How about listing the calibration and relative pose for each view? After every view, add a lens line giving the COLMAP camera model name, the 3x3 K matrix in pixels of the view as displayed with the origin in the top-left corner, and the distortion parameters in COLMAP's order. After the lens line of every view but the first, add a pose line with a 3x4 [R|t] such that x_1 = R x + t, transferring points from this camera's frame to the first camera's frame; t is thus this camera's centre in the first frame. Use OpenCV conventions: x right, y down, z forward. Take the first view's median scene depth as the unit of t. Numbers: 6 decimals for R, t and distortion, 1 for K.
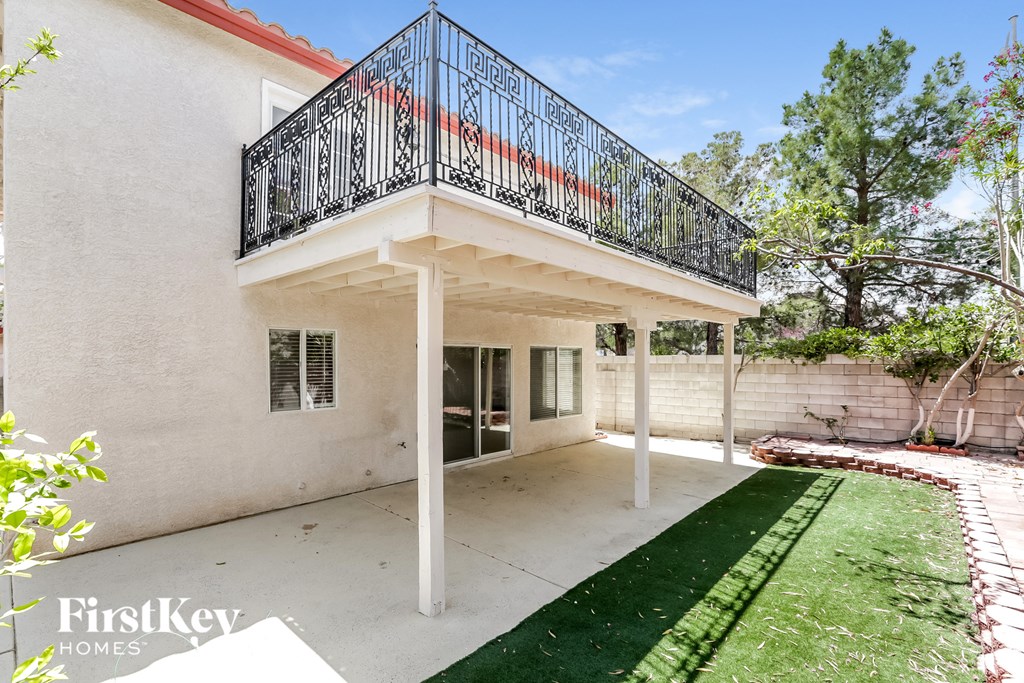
lens RADIAL K [[482.2, 0, 512.0], [0, 482.2, 341.5], [0, 0, 1]] dist [-0.038434, 0.000662]
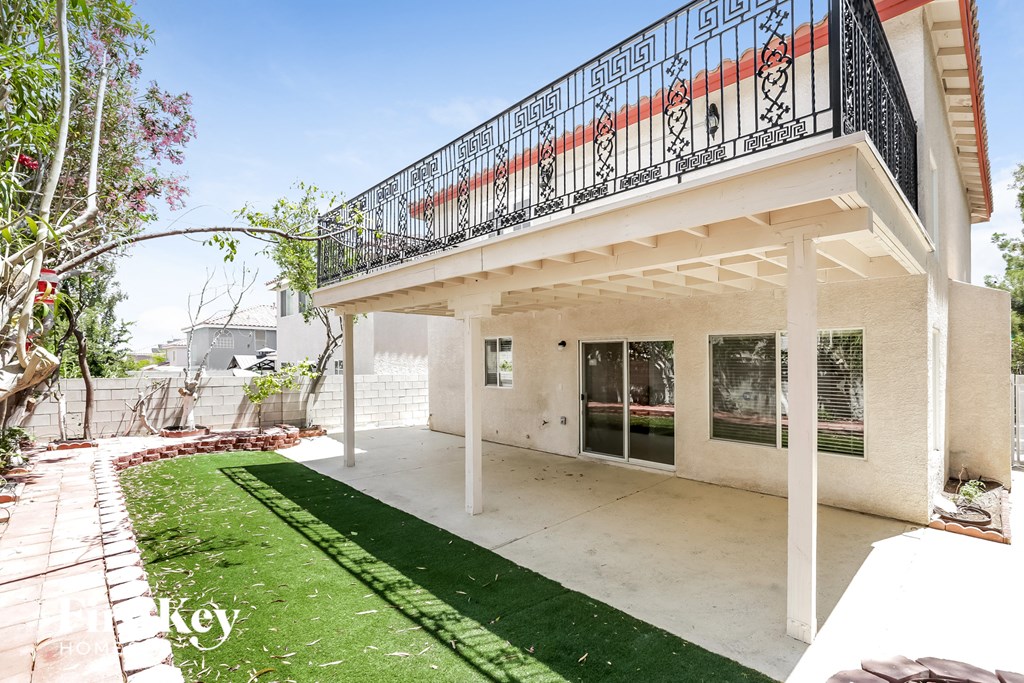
lens RADIAL K [[470.3, 0, 509.1], [0, 470.3, 337.0], [0, 0, 1]] dist [-0.037921, 0.000196]
pose [[-0.094474, -0.050560, -0.994243, 1.297025], [0.038376, 0.997782, -0.054387, 0.064092], [0.994787, -0.043294, -0.092324, 1.281581]]
